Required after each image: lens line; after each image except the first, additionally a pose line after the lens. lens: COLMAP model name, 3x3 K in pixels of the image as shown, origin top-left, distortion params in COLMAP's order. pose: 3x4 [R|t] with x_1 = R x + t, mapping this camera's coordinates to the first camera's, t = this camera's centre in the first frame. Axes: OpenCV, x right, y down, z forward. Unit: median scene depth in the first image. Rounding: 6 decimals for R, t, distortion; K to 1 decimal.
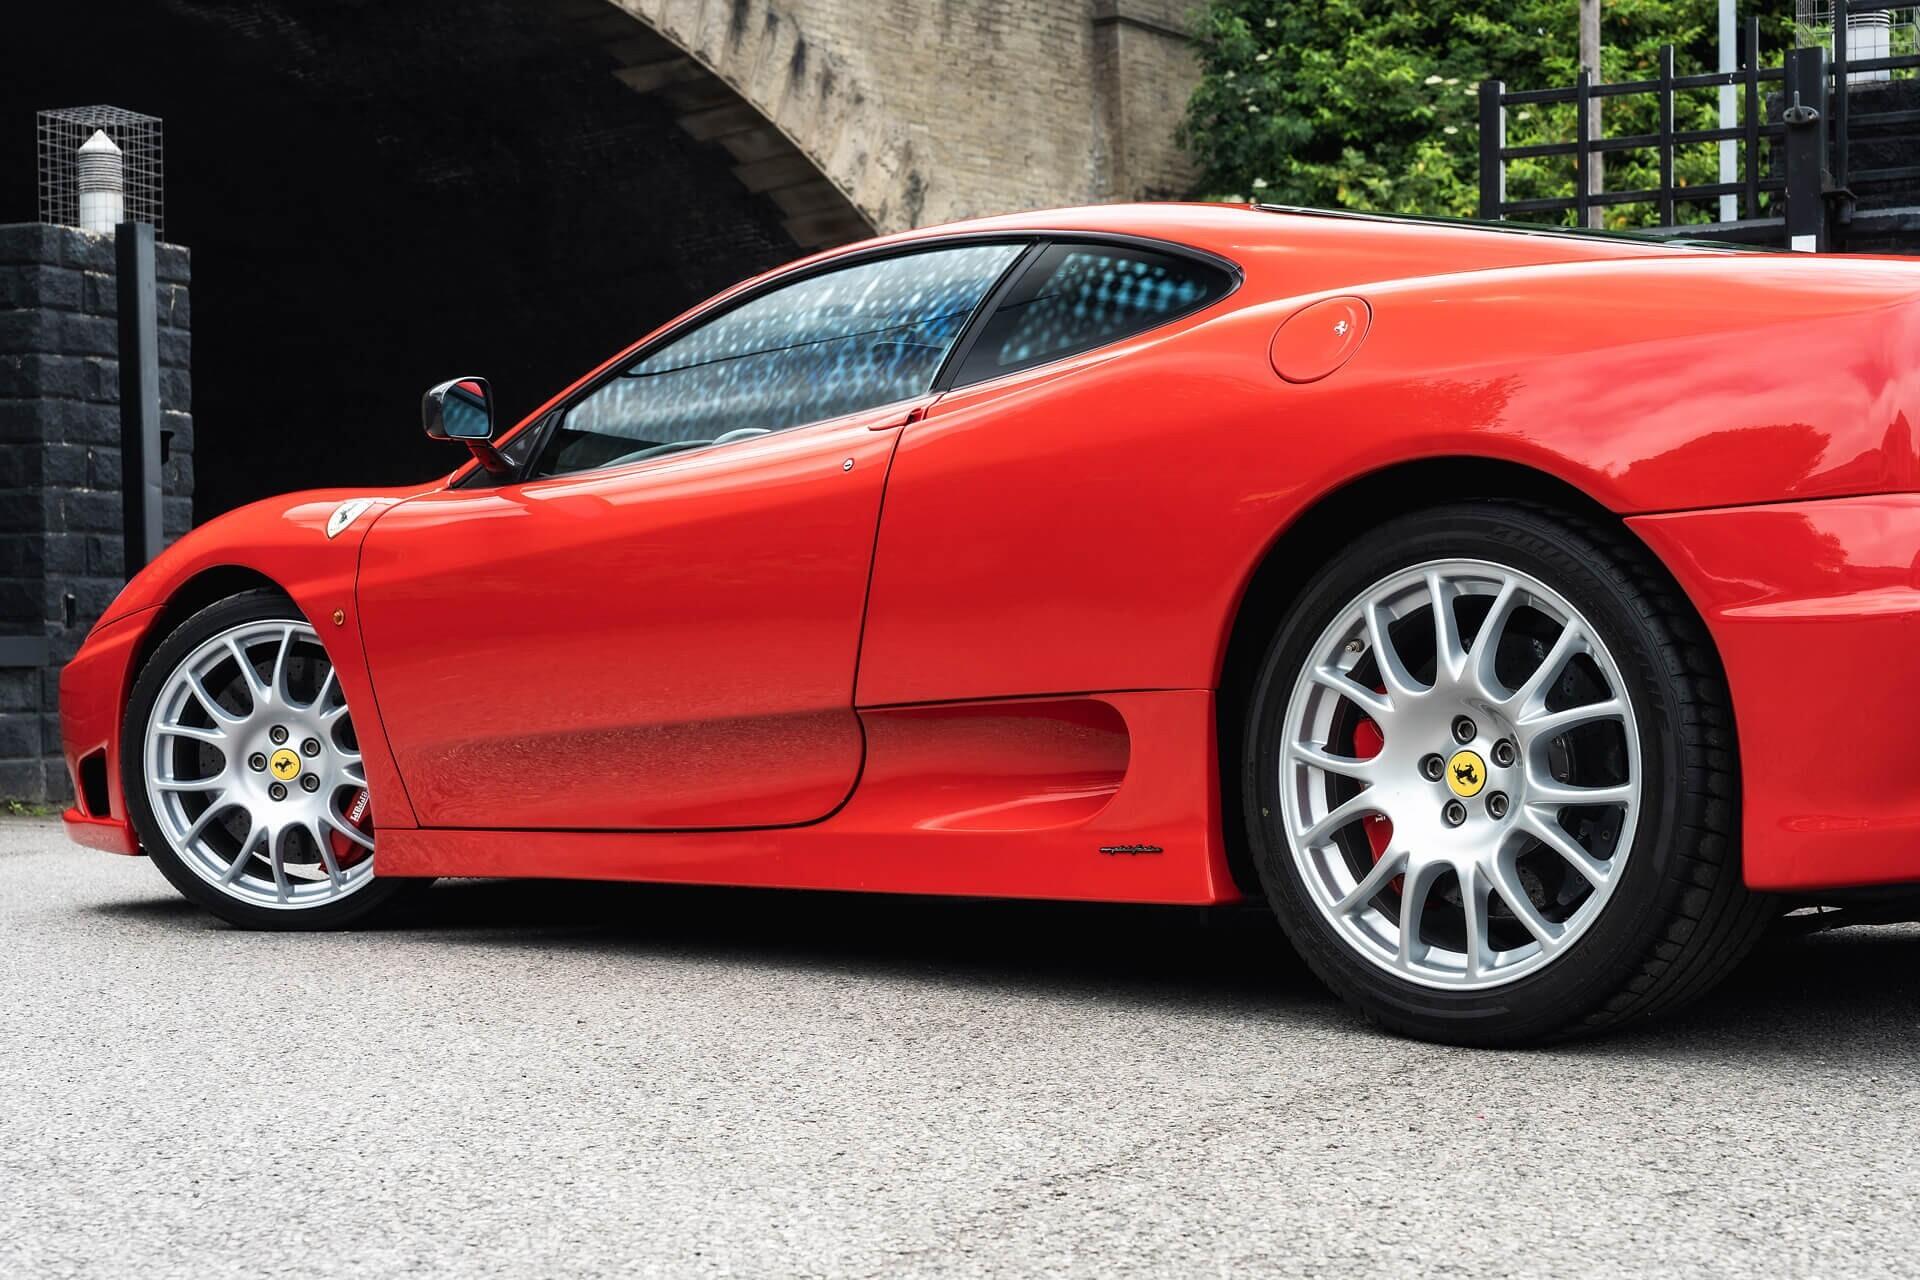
lens RADIAL K [[2904.4, 0, 1010.3], [0, 2904.4, 705.6], [0, 0, 1]] dist [0.006508, -0.076666]
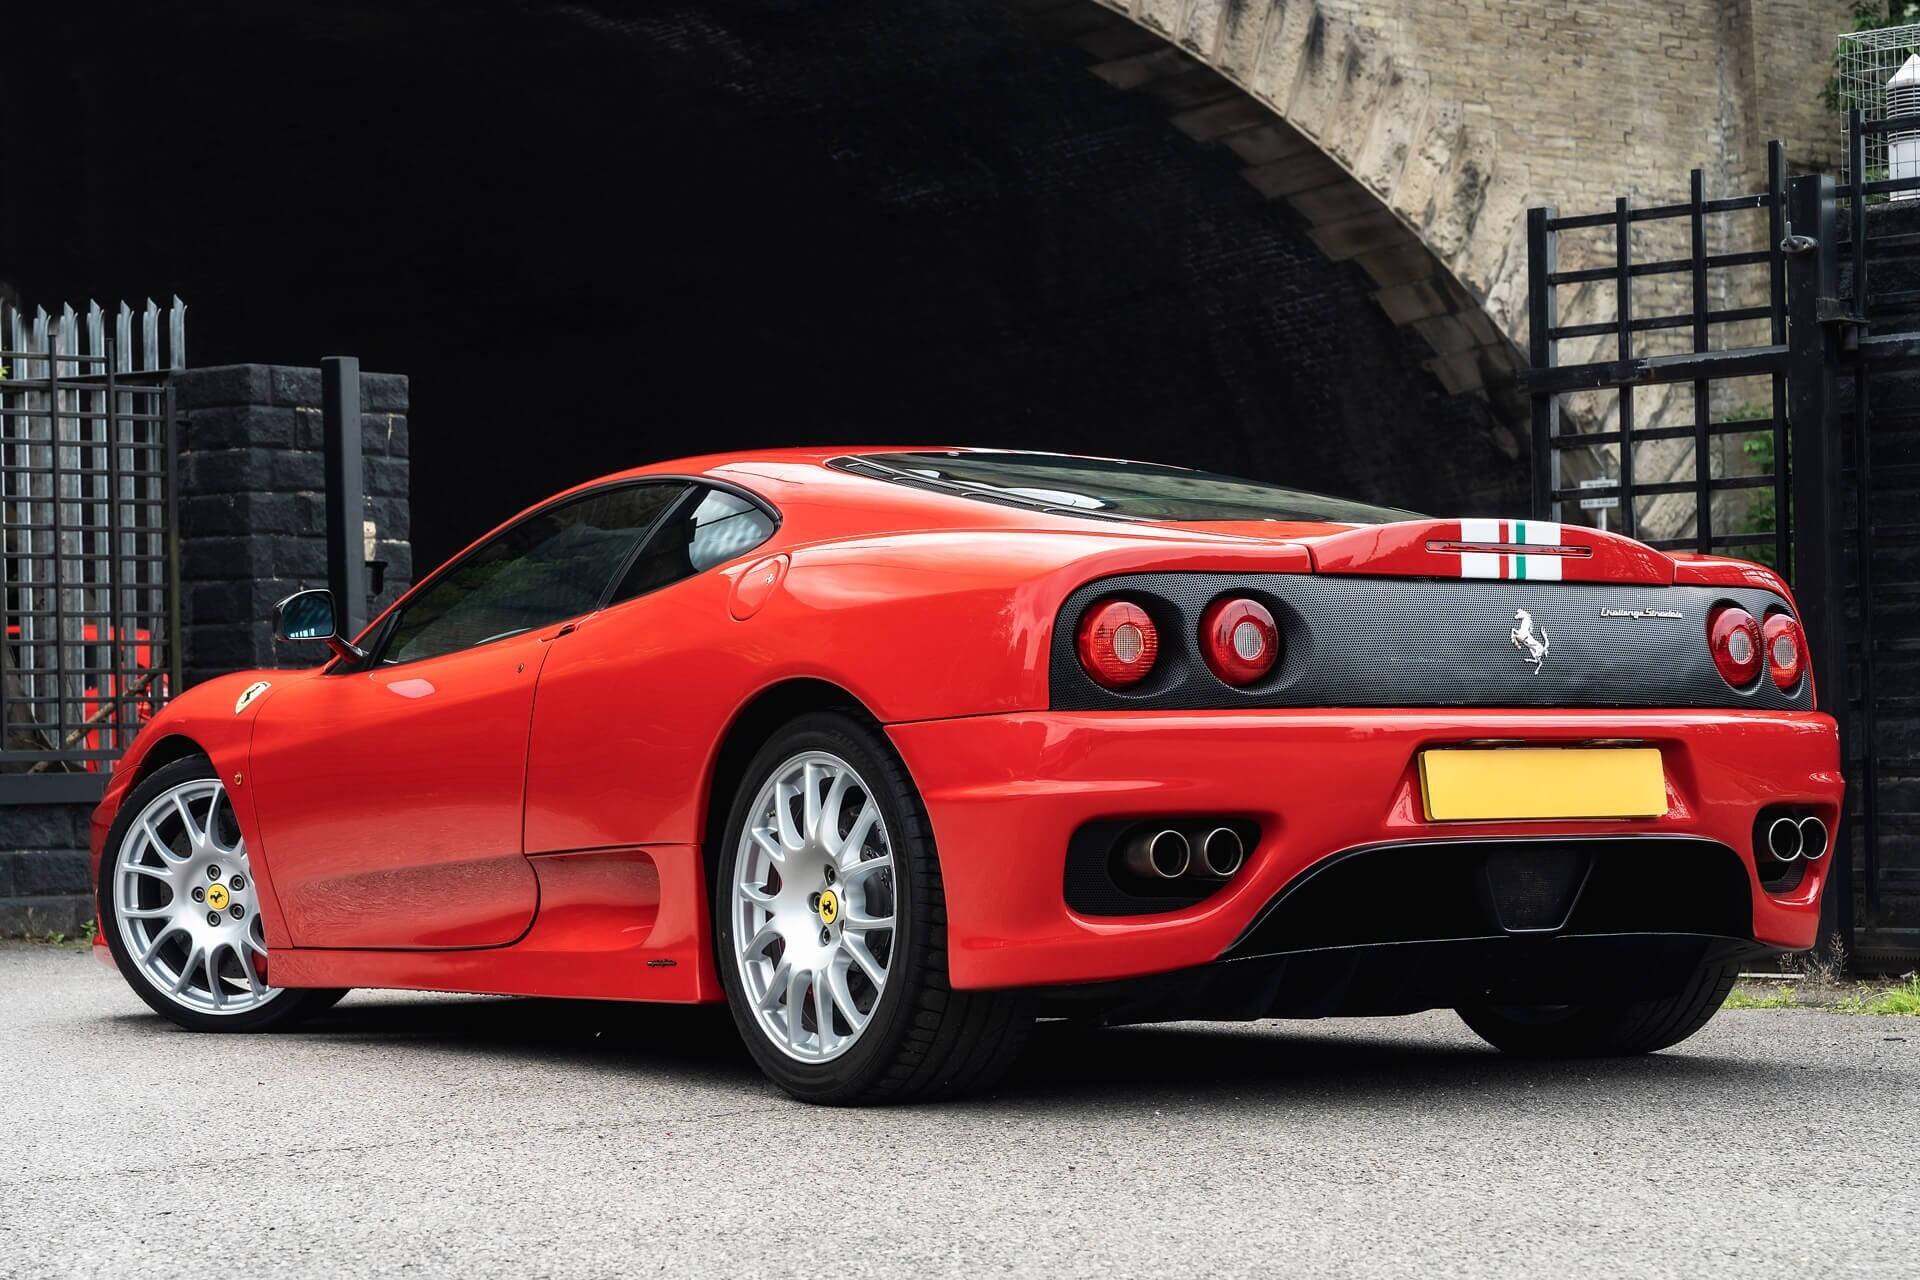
lens RADIAL K [[4251.8, 0, 979.3], [0, 4251.8, 686.7], [0, 0, 1]] dist [0.016572, 0.038600]
pose [[0.963875, -0.010842, -0.266134, 0.156460], [0.003642, 0.999614, -0.027529, -0.005150], [0.266330, 0.025566, 0.963543, -0.188203]]
